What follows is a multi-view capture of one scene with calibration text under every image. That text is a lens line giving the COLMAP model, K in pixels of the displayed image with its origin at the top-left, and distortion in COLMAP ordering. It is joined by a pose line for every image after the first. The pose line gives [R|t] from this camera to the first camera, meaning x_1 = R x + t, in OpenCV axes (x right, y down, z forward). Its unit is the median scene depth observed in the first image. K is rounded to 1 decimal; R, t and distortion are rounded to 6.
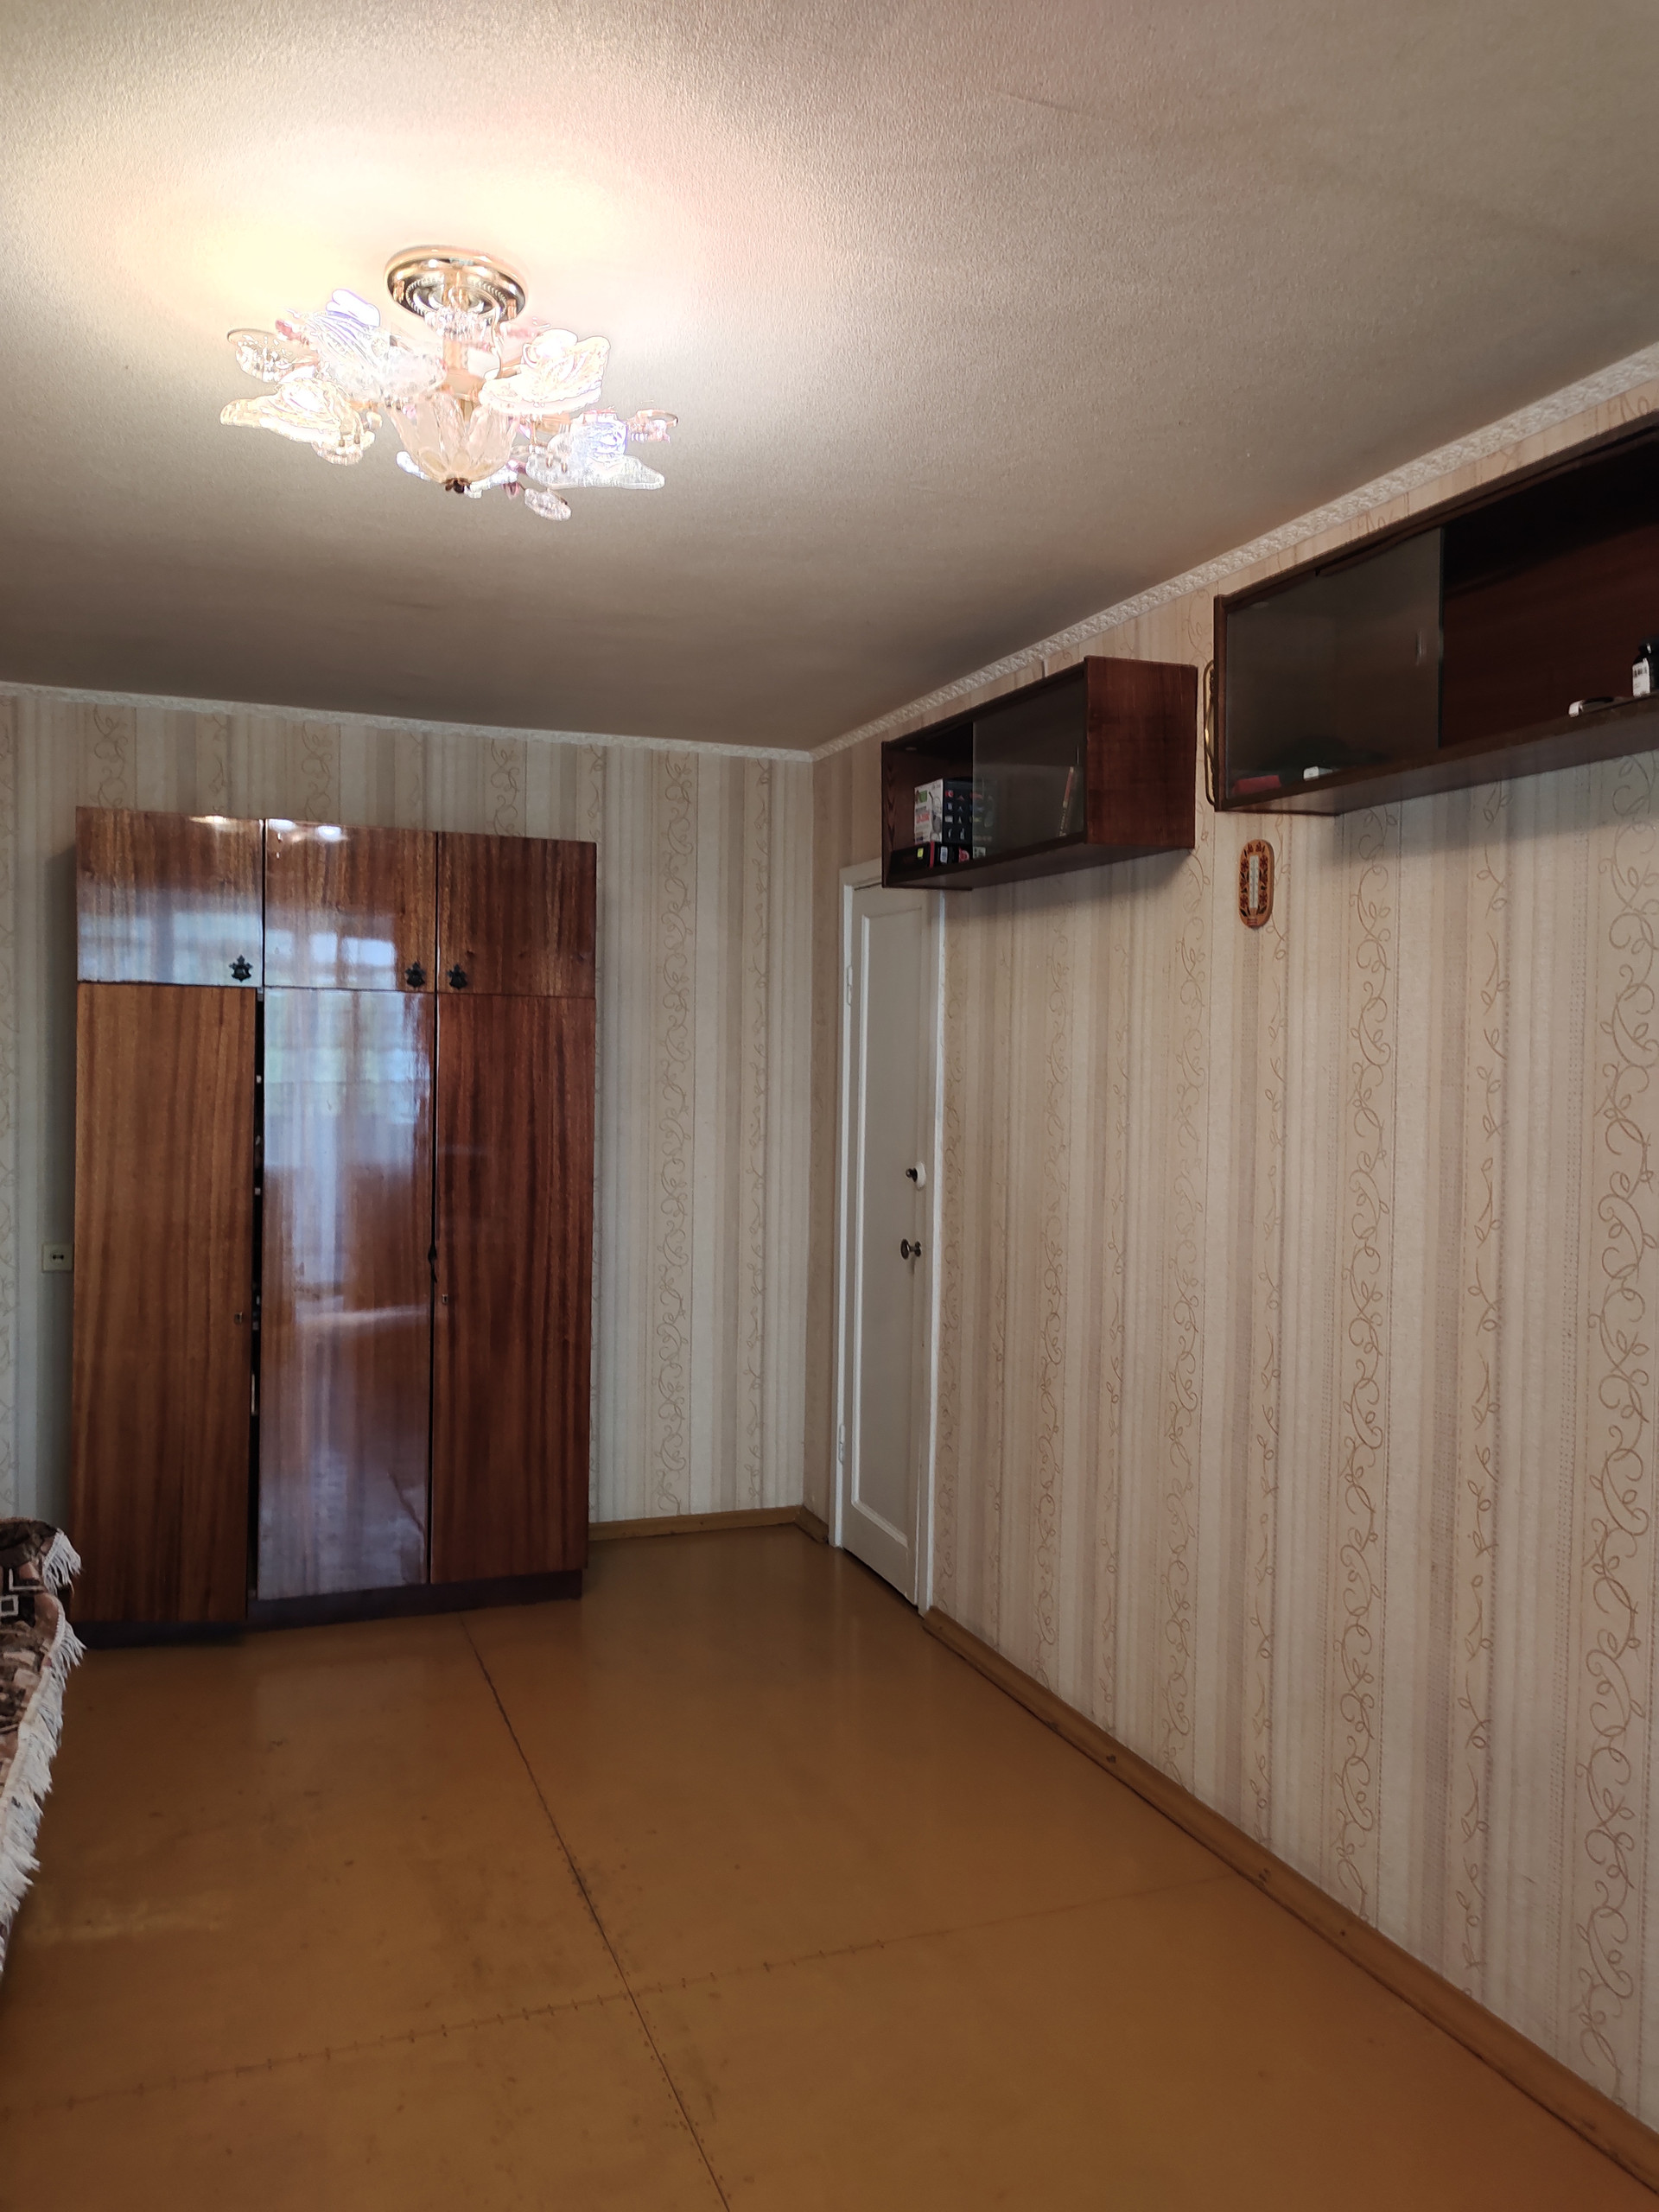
lens RADIAL K [[1651.6, 0, 834.6], [0, 1651.6, 1097.0], [0, 0, 1]] dist [0.048719, -0.056020]
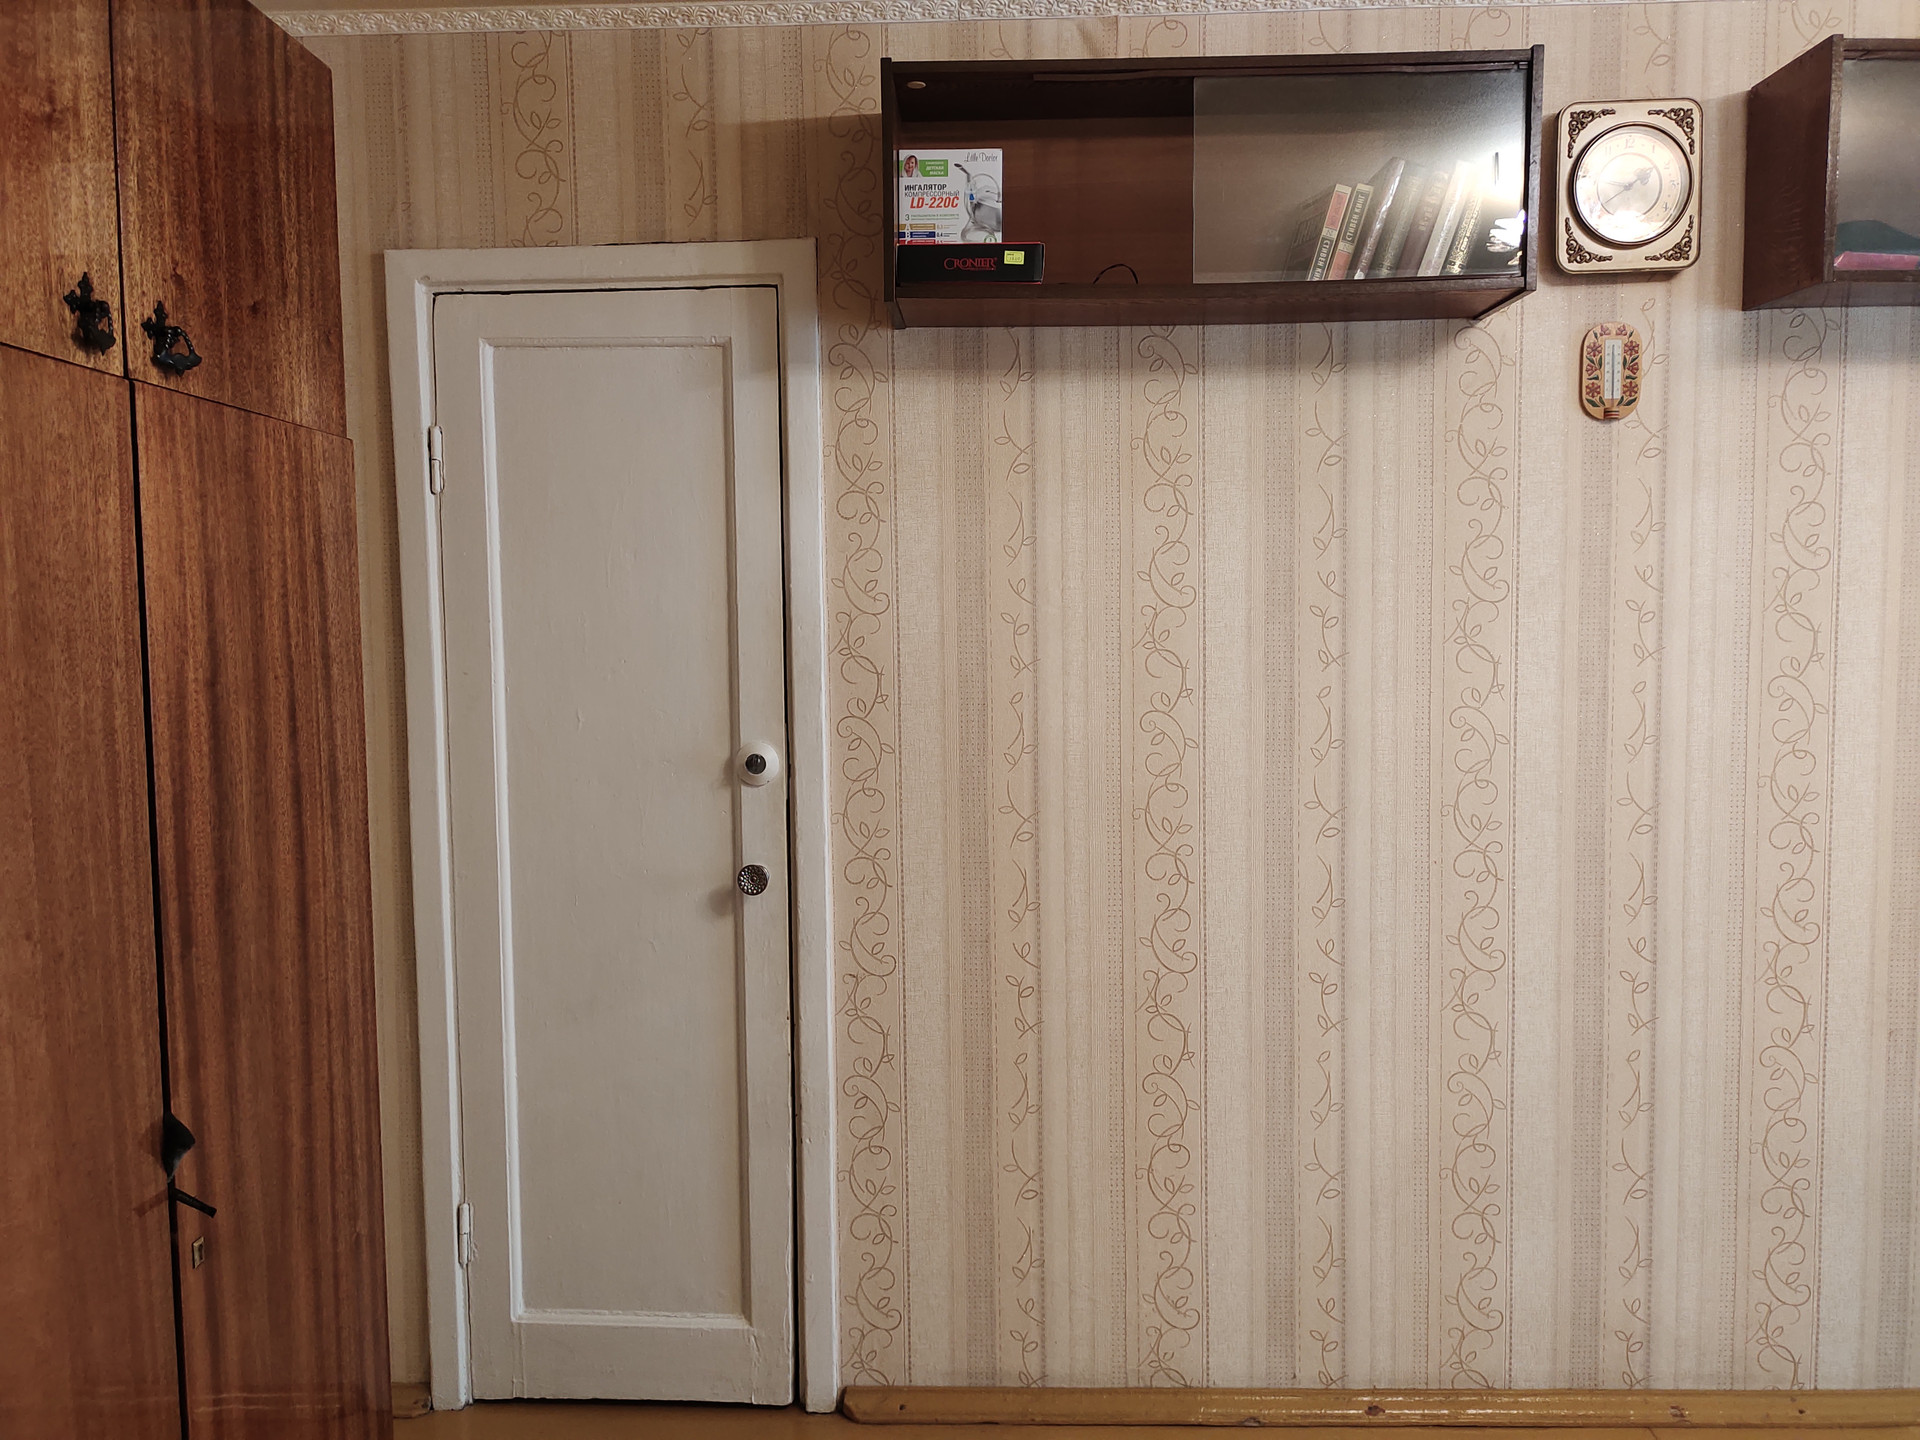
lens RADIAL K [[1433.6, 0, 958.4], [0, 1433.6, 718.0], [0, 0, 1]] dist [0.048719, -0.056020]
pose [[0.397118, -0.084600, 0.913860, -0.642007], [0.038489, 0.996402, 0.075515, -0.014397], [-0.916960, 0.005186, 0.398945, 1.044636]]
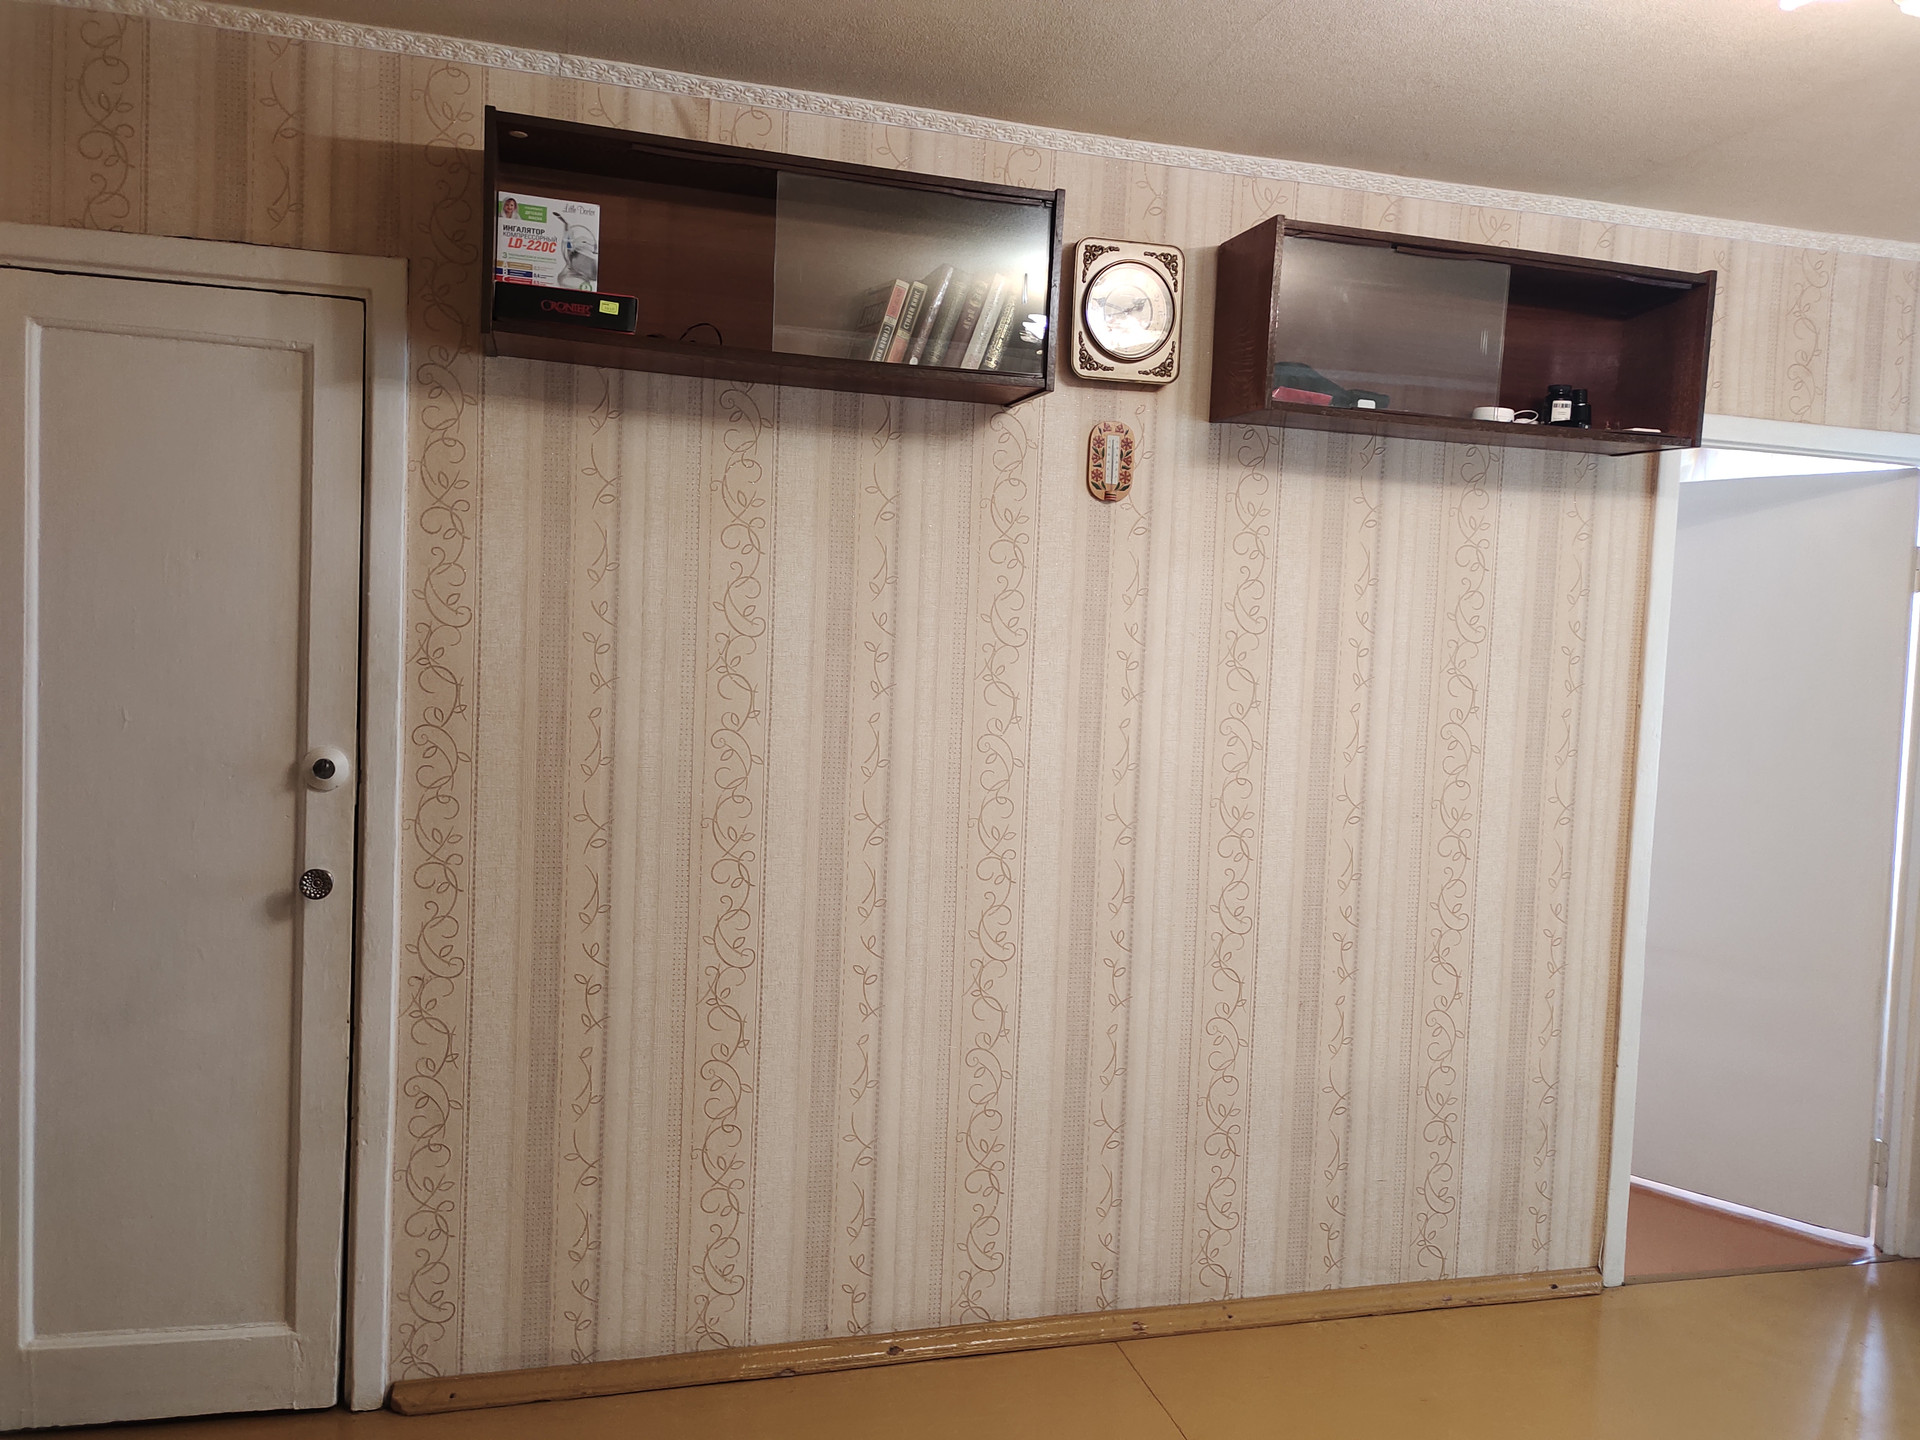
lens RADIAL K [[1433.6, 0, 964.5], [0, 1433.6, 723.0], [0, 0, 1]] dist [0.048719, -0.056020]
pose [[0.100559, -0.063749, 0.992887, -0.728490], [-0.017057, 0.997688, 0.065785, -0.018013], [-0.994785, -0.023551, 0.099239, 1.029608]]
